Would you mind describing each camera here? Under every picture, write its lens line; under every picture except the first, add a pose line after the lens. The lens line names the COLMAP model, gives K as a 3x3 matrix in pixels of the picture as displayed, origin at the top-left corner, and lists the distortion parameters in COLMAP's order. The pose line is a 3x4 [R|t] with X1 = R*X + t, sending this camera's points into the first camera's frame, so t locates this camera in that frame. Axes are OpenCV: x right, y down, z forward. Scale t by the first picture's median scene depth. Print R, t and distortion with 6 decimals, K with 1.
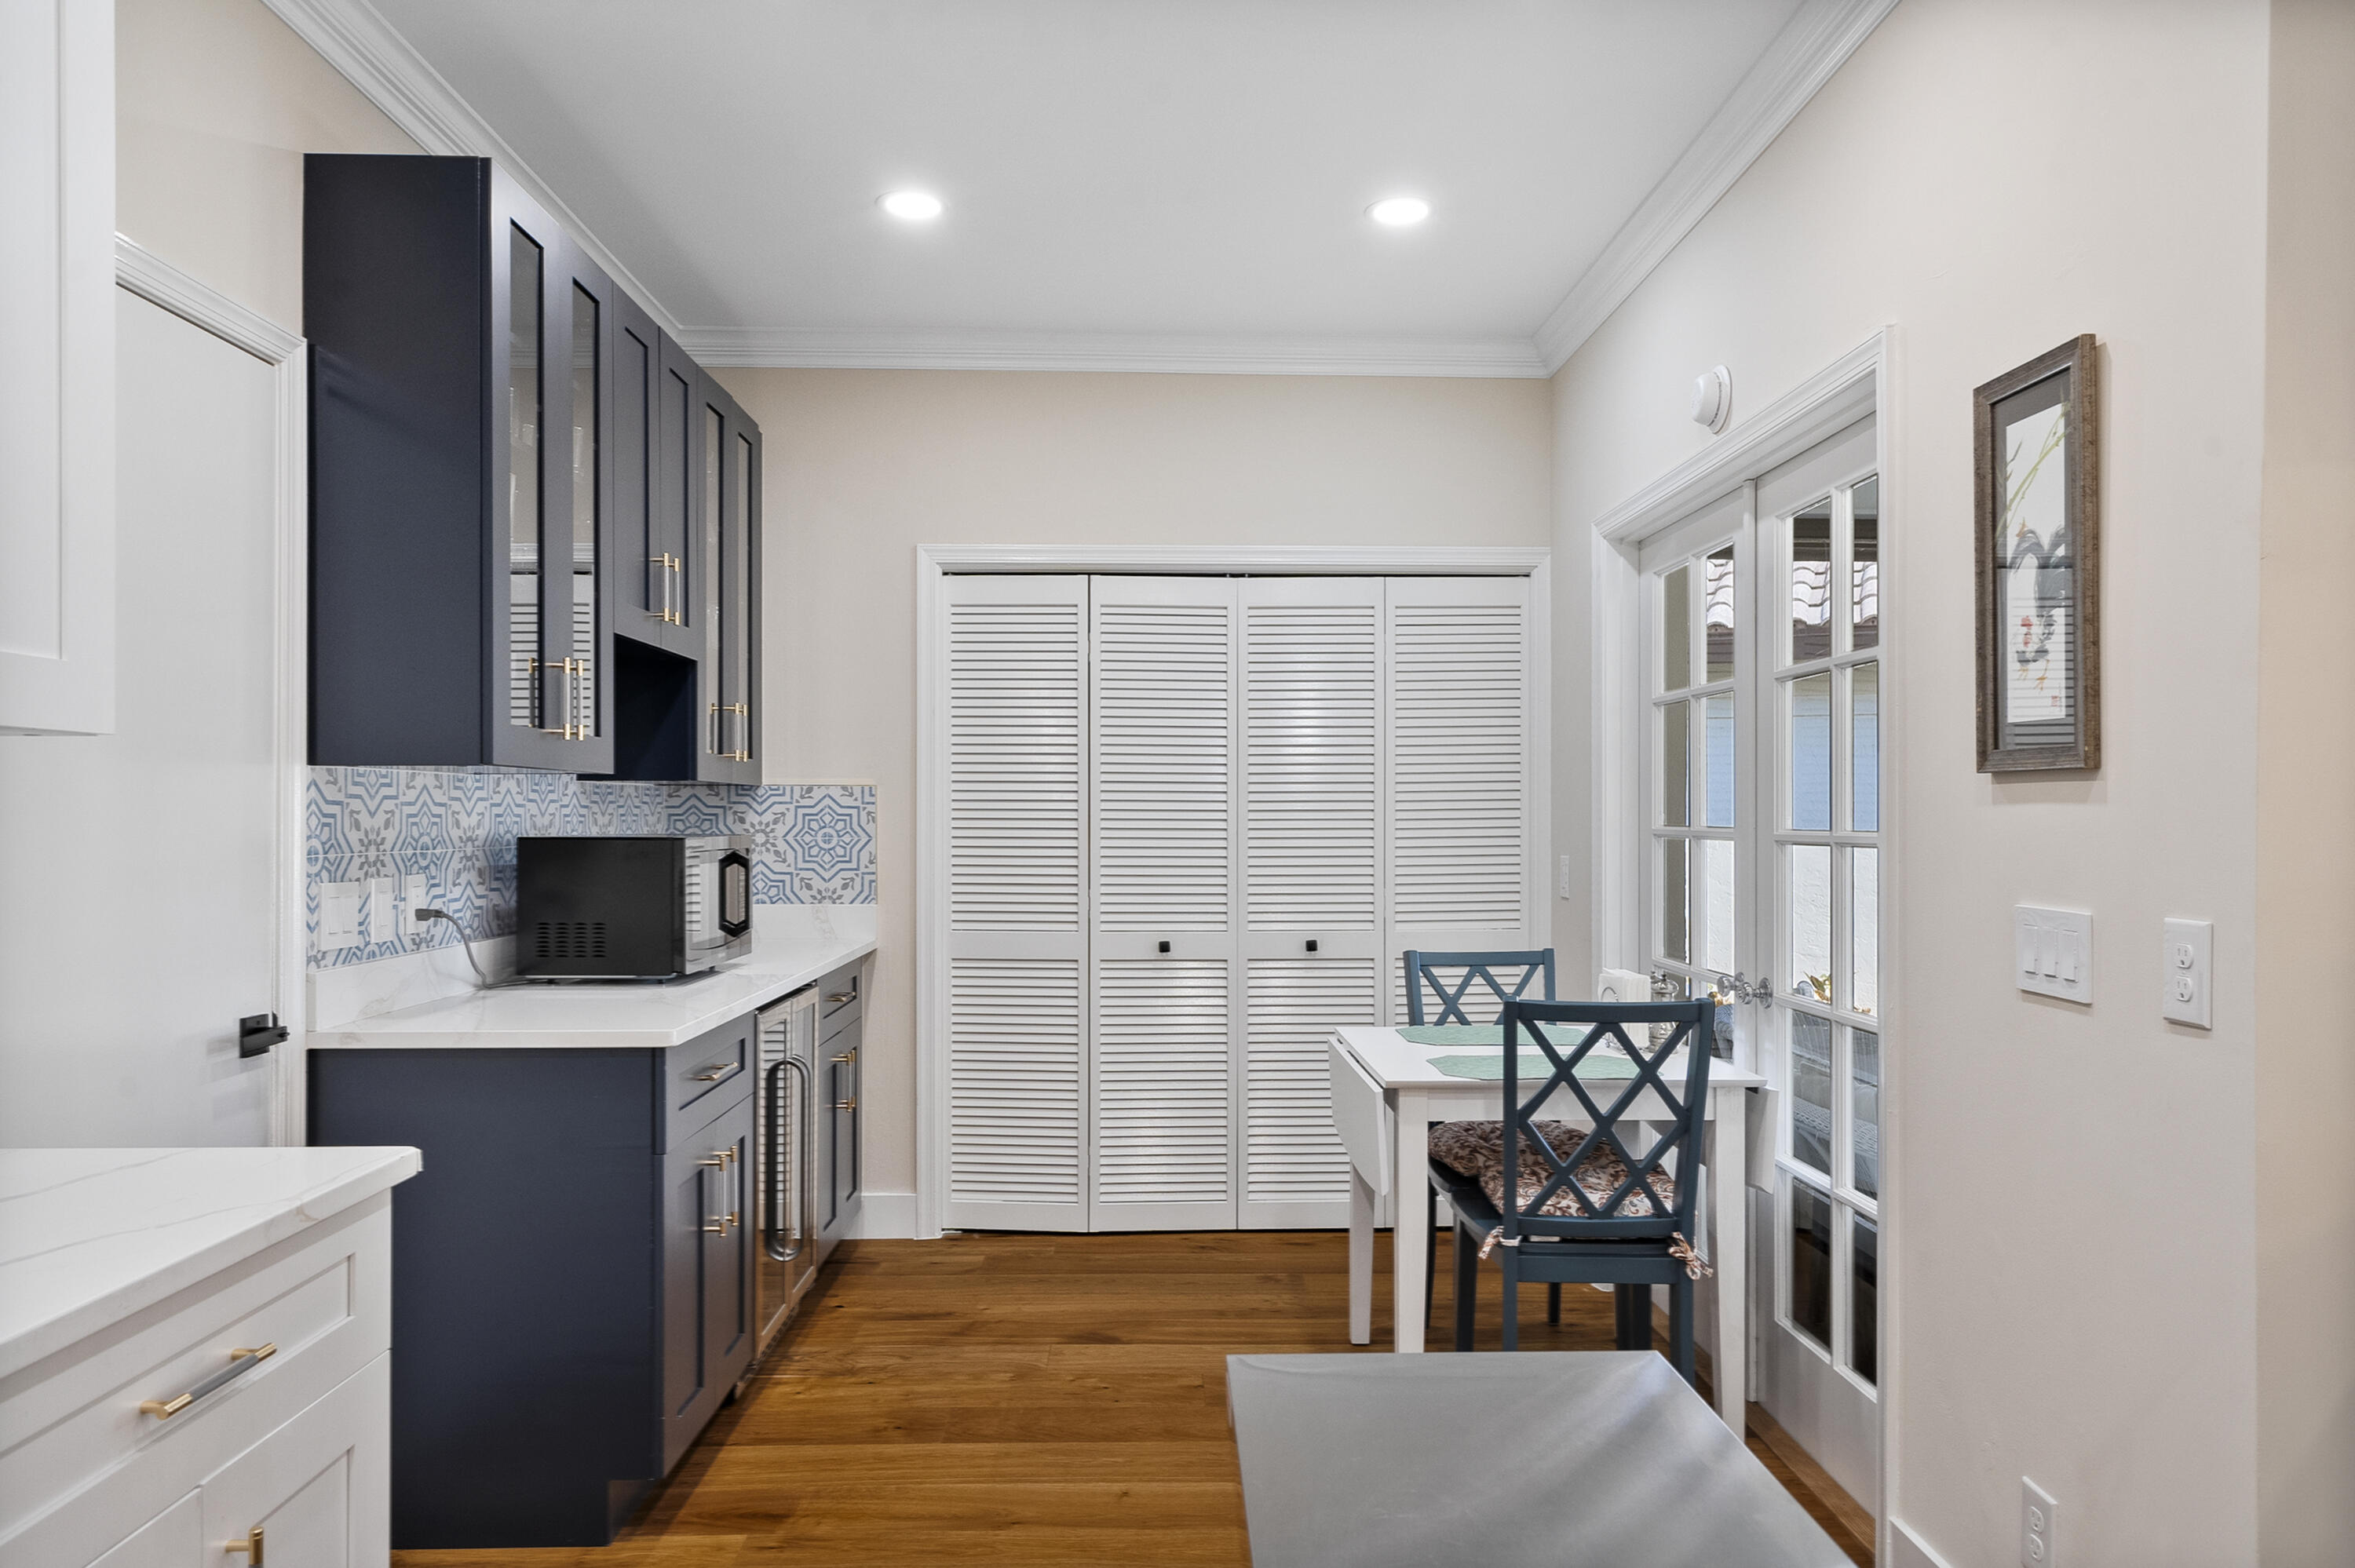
lens RADIAL K [[1528.5, 0, 1189.8], [0, 1528.5, 805.6], [0, 0, 1]] dist [0.005591, 0.004117]
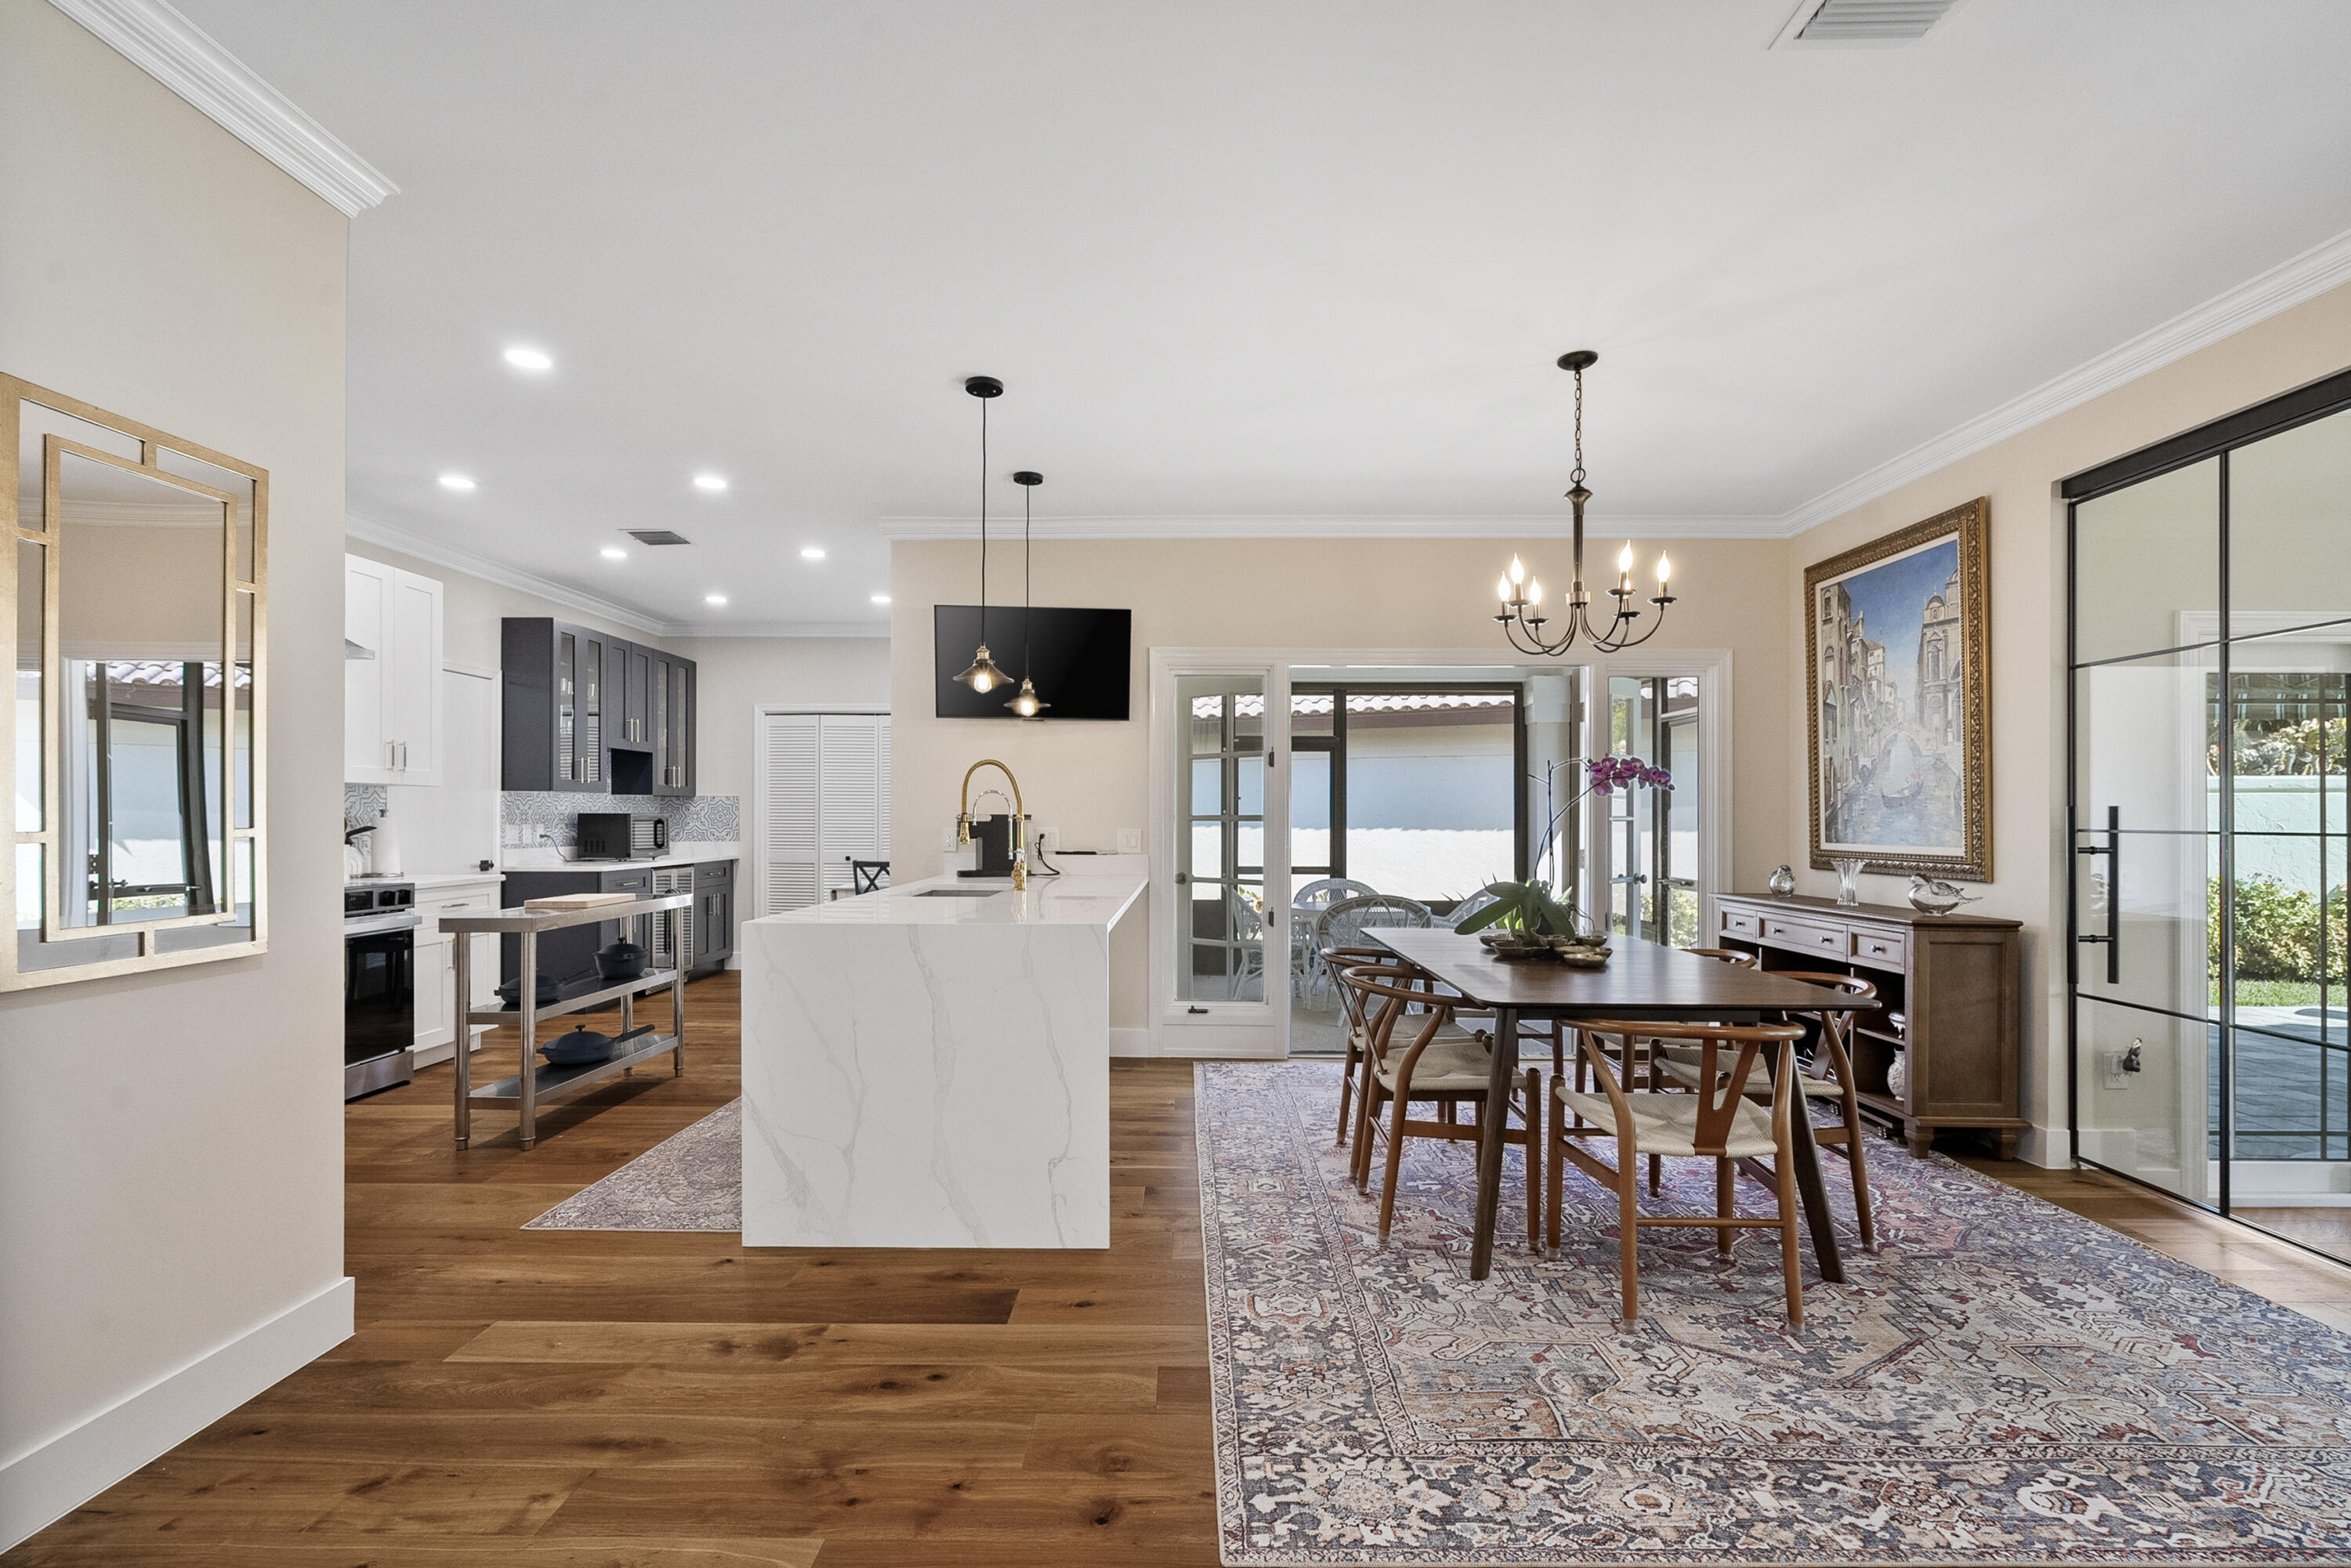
lens RADIAL K [[1098.7, 0, 1187.7], [0, 1098.7, 808.2], [0, 0, 1]] dist [-0.001622, 0.000614]
pose [[0.999328, -0.000666, -0.036658, 0.844680], [0.000663, 1.000000, -0.000102, 0.011176], [0.036658, 0.000078, 0.999328, -1.132212]]
